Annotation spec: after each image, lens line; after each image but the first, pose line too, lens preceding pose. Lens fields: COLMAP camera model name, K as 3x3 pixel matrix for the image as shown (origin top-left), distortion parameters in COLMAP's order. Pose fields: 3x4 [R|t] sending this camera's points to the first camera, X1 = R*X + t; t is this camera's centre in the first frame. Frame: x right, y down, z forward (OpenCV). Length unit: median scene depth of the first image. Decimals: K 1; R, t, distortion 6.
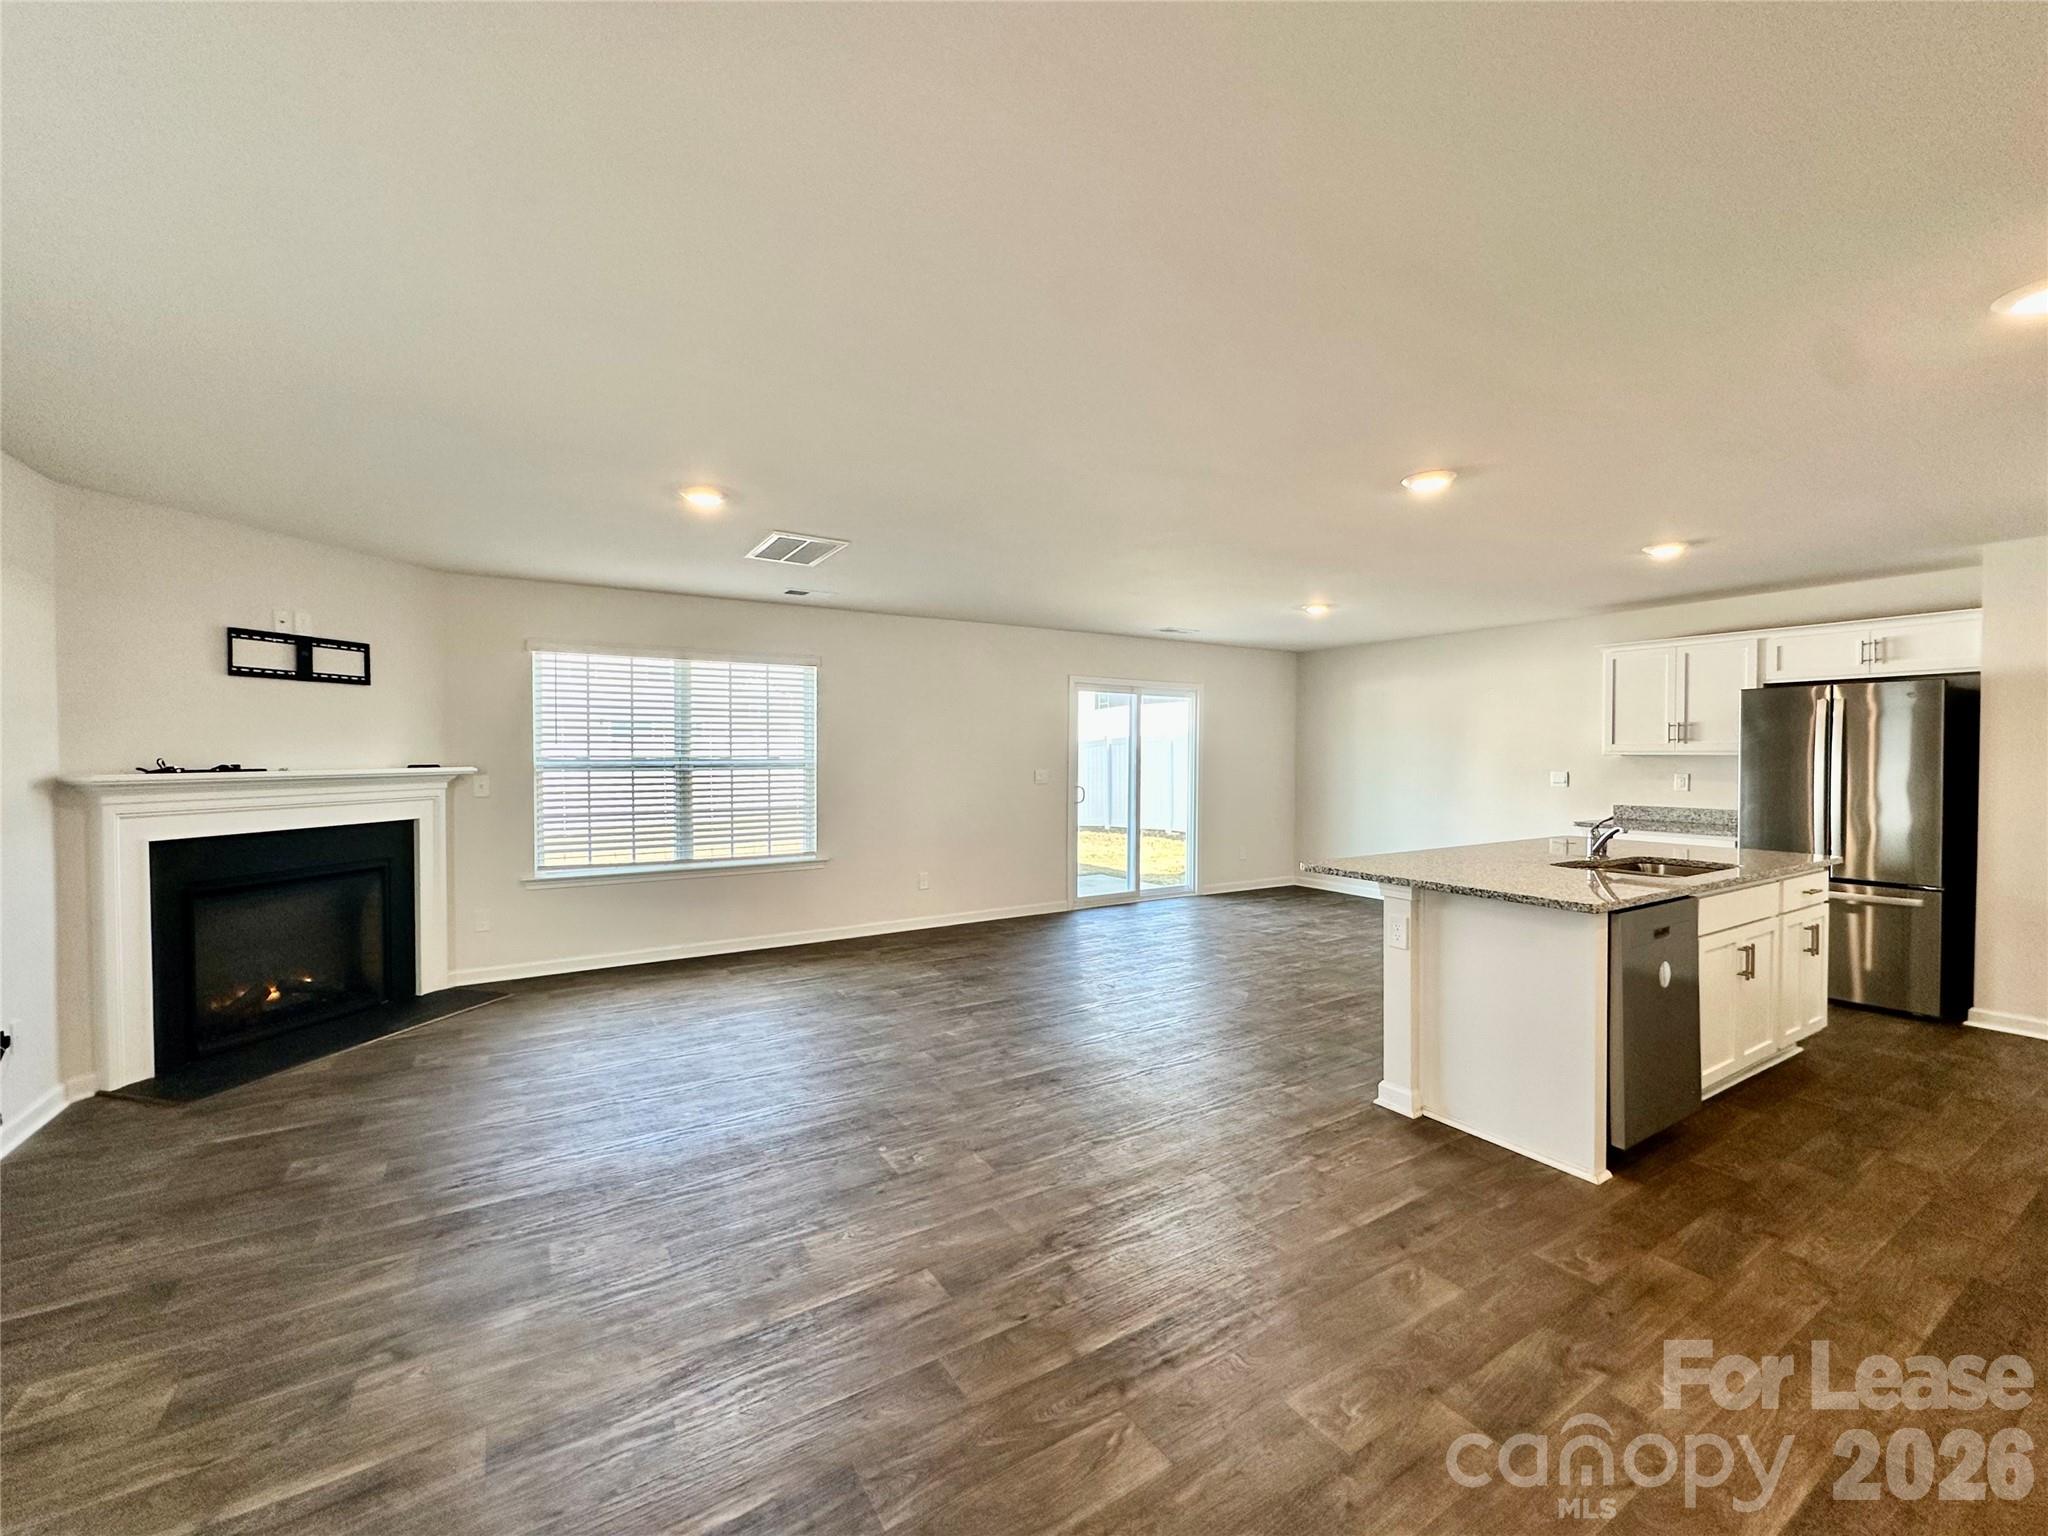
lens RADIAL K [[825.0, 0, 1016.9], [0, 825.0, 767.1], [0, 0, 1]] dist [-0.001908, -0.000602]
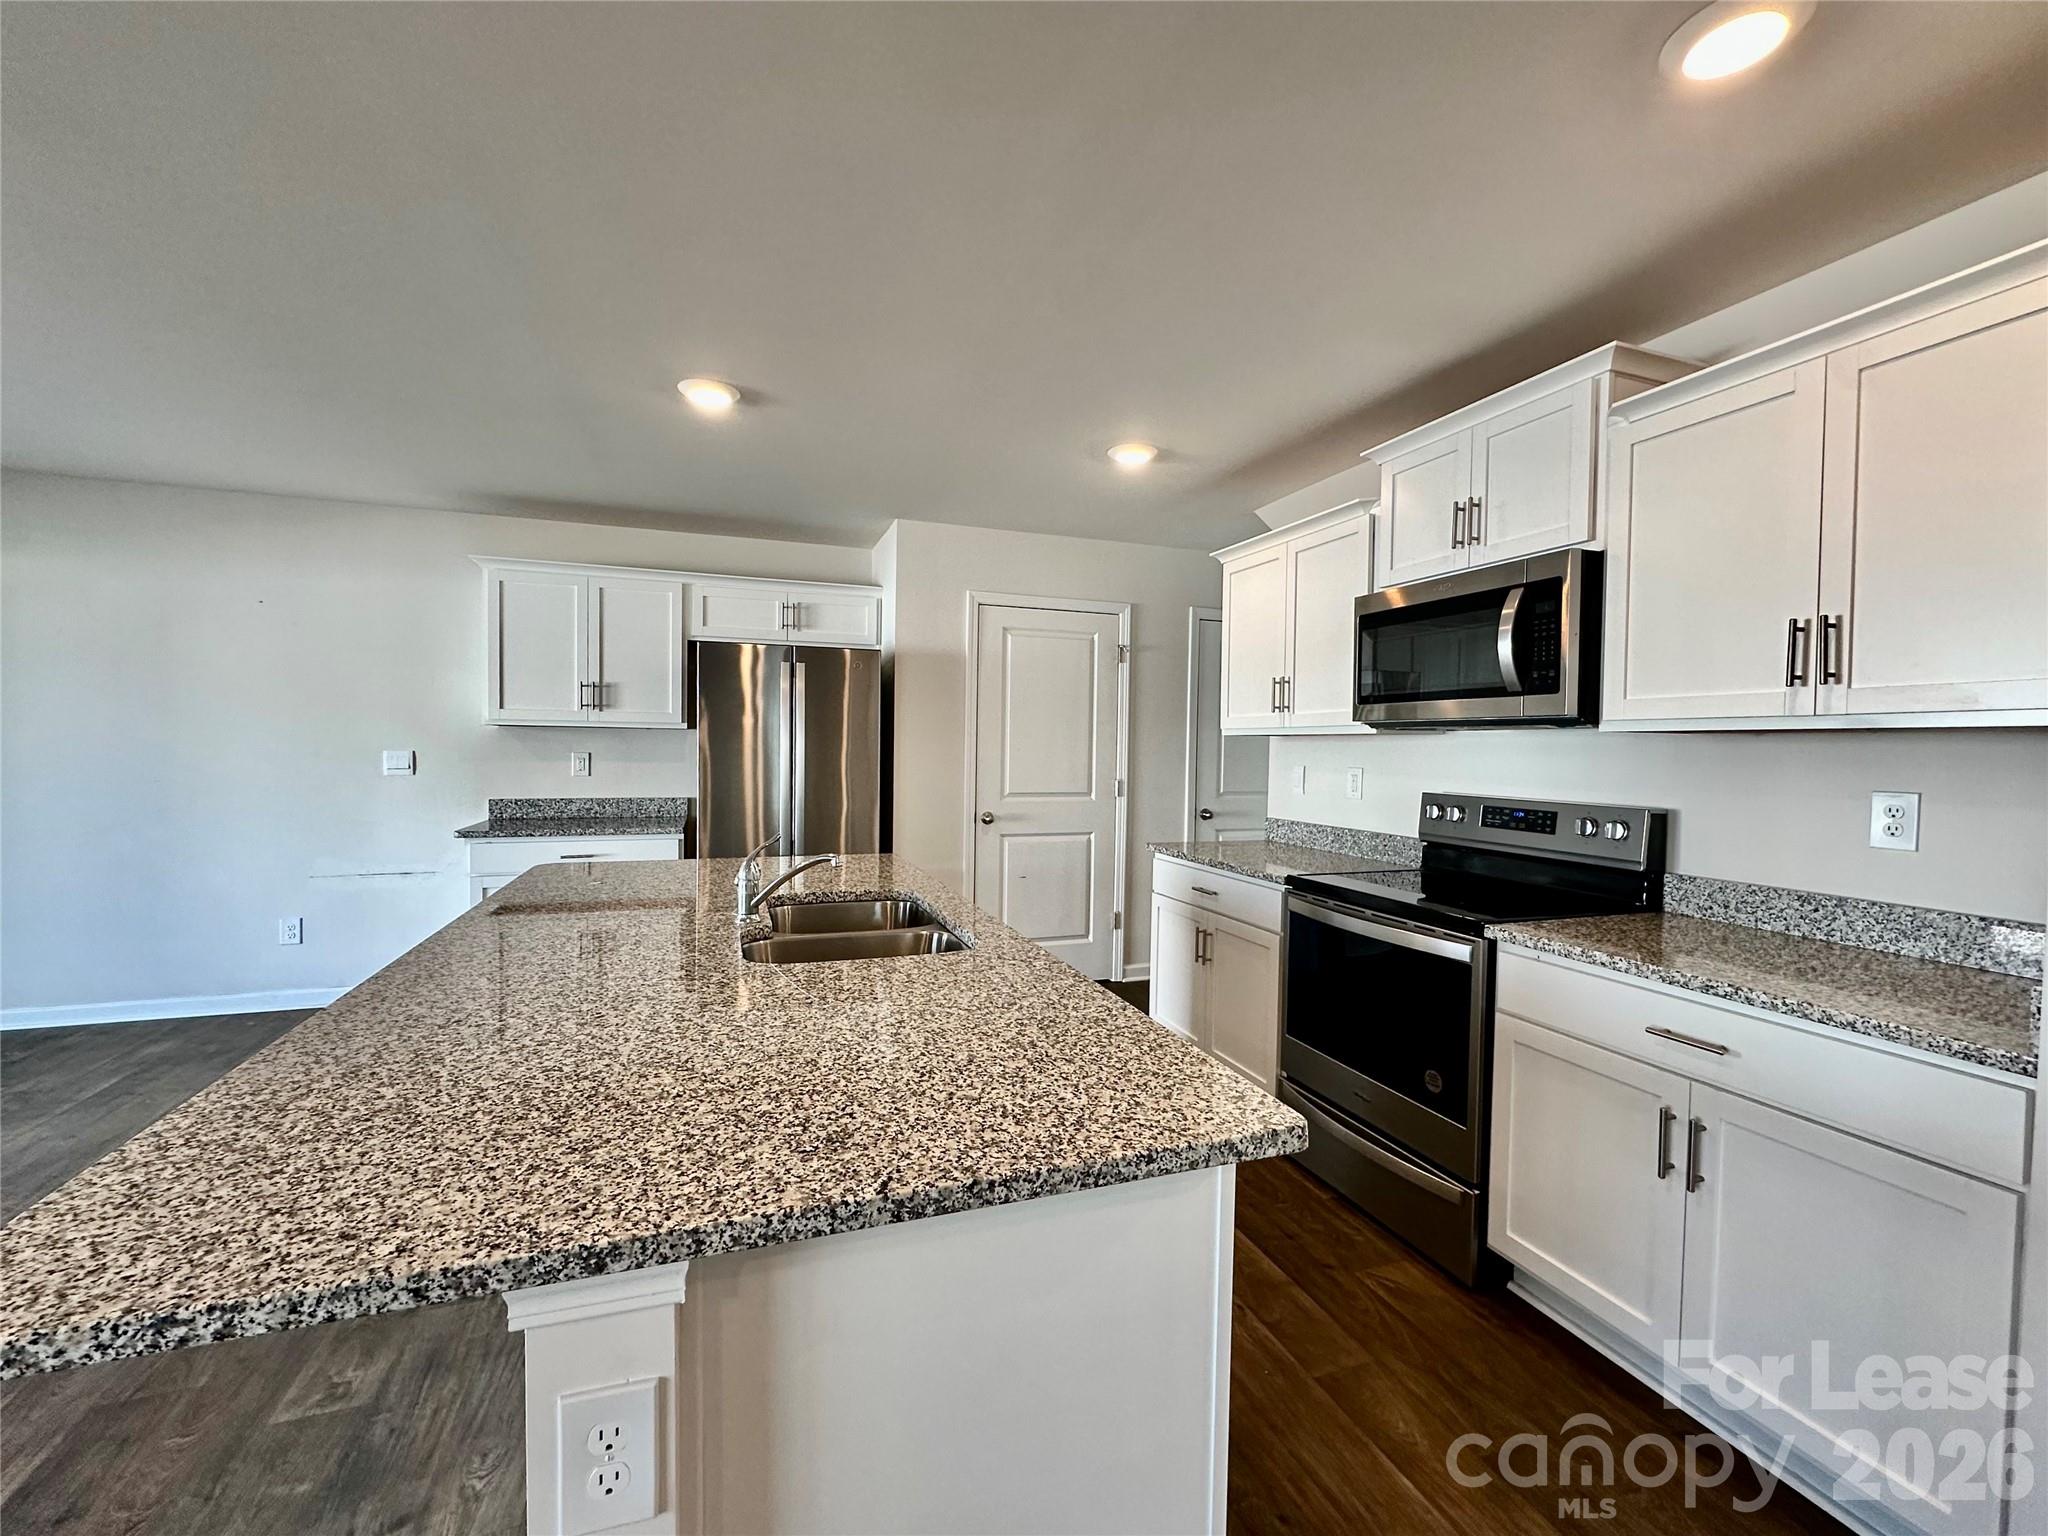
lens RADIAL K [[840.8, 0, 1020.0], [0, 840.8, 771.2], [0, 0, 1]] dist [0.000128, 0.000092]
pose [[0.201373, -0.028113, 0.979111, 0.190443], [0.000627, 0.999592, 0.028572, 0.004259], [-0.979515, -0.005139, 0.201308, 0.605730]]
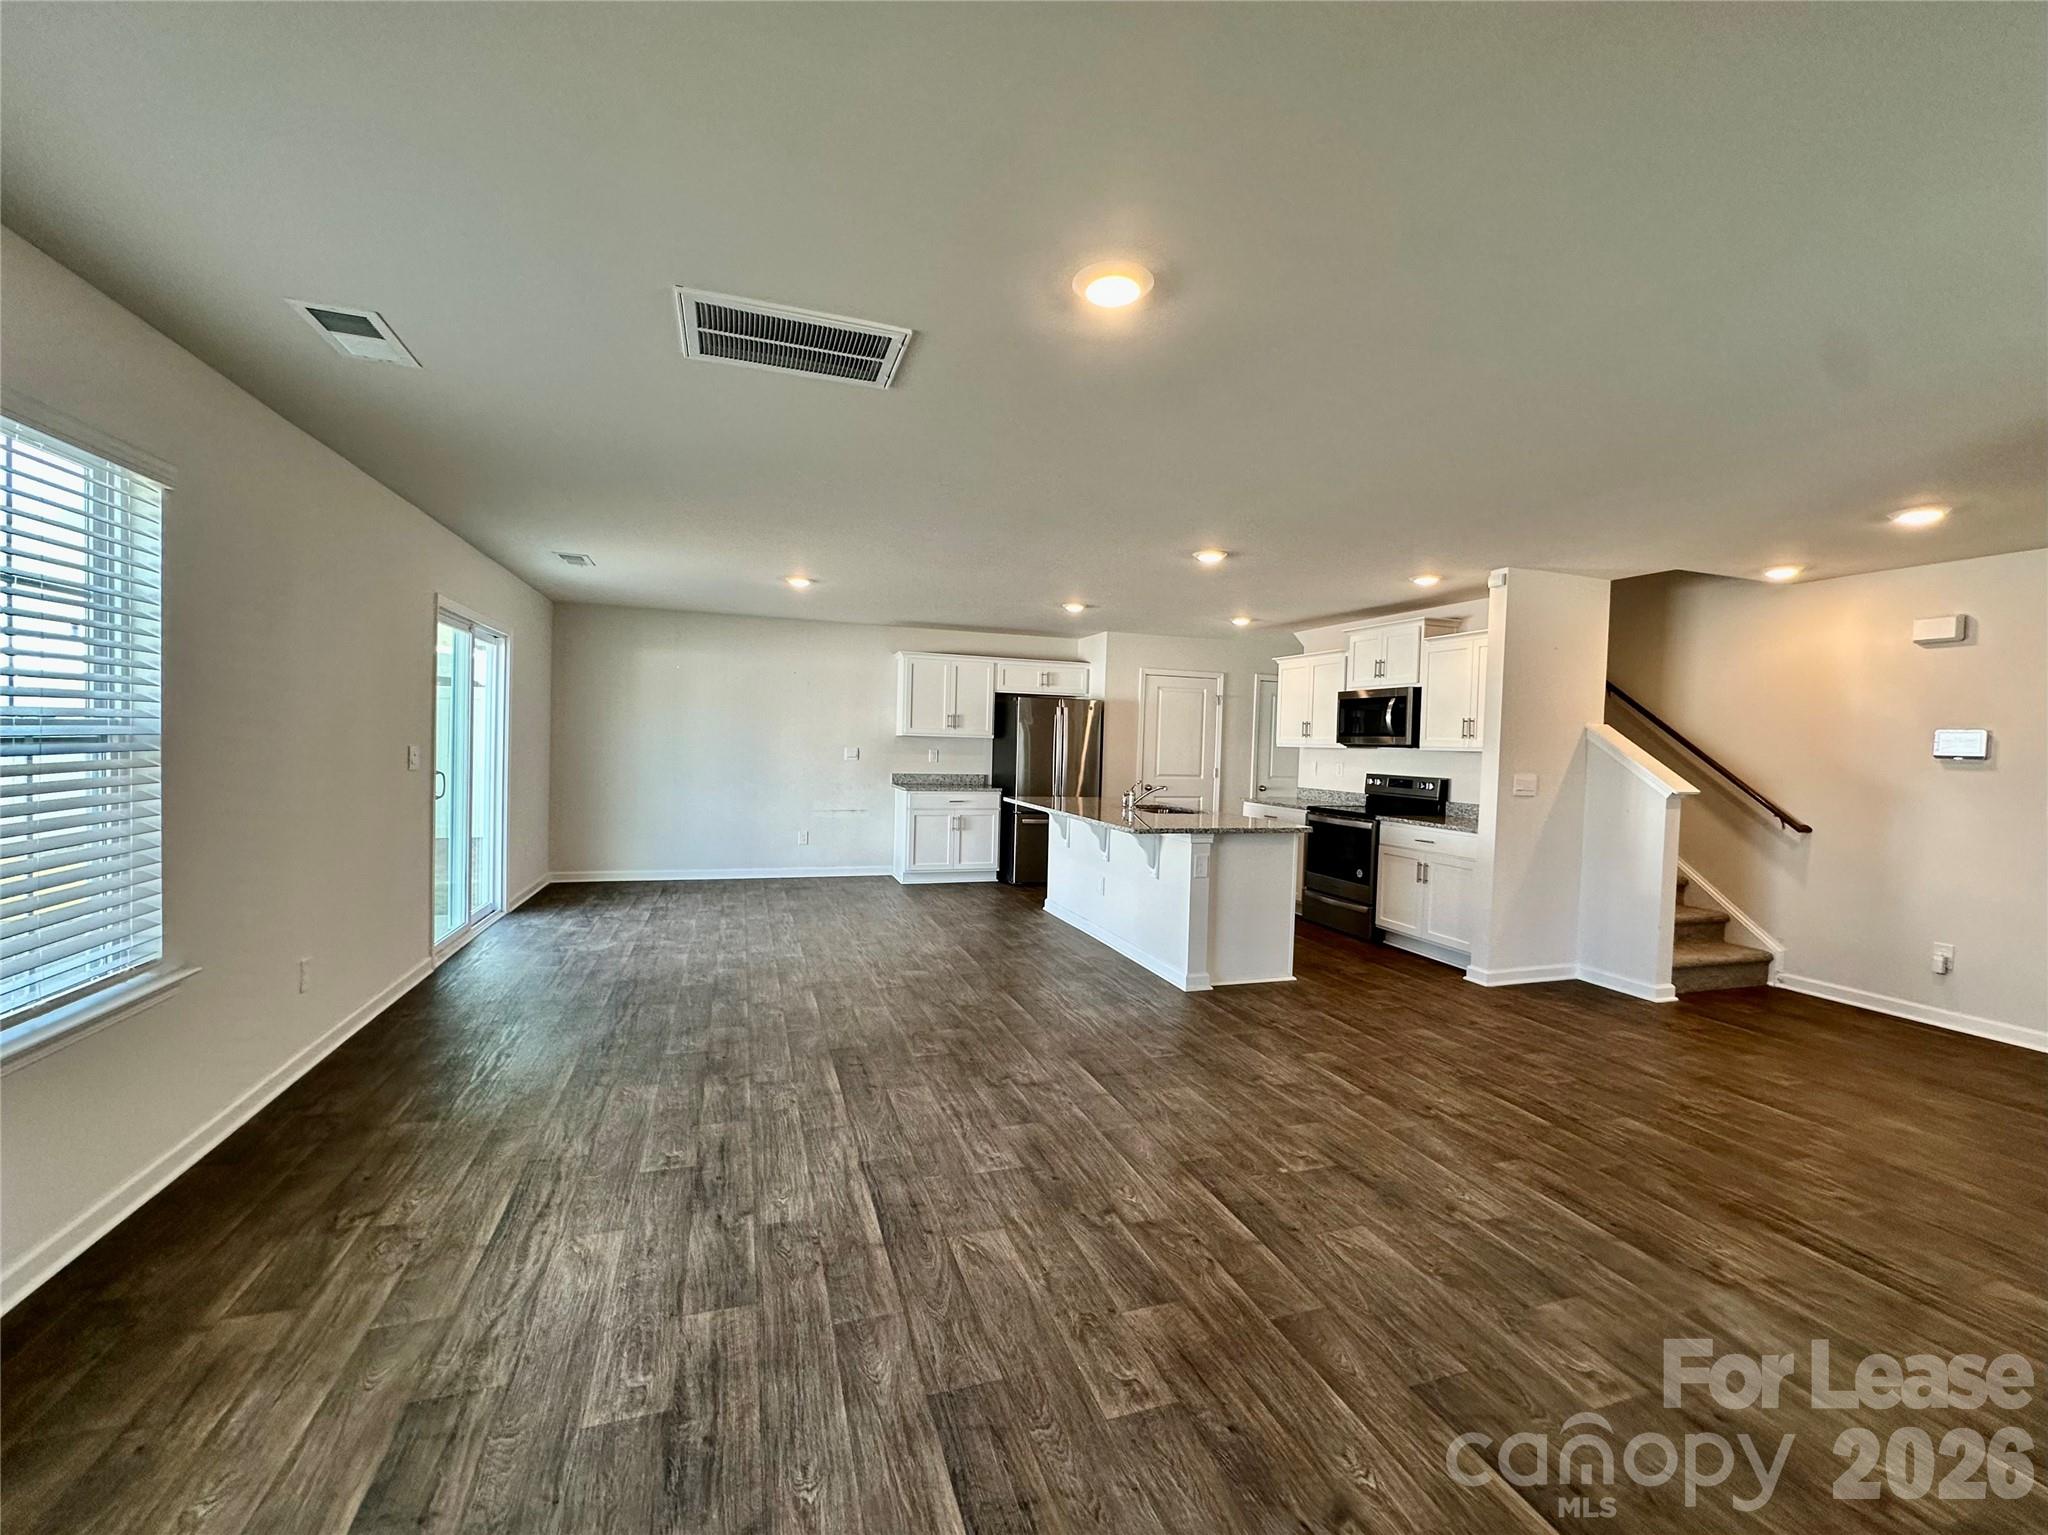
lens RADIAL K [[836.1, 0, 1014.3], [0, 836.1, 768.1], [0, 0, 1]] dist [0.000197, 0.000130]
pose [[0.227311, -0.026725, 0.973456, -0.738120], [-0.012688, 0.999457, 0.030401, -0.008092], [-0.973740, -0.019262, 0.226848, 0.711028]]
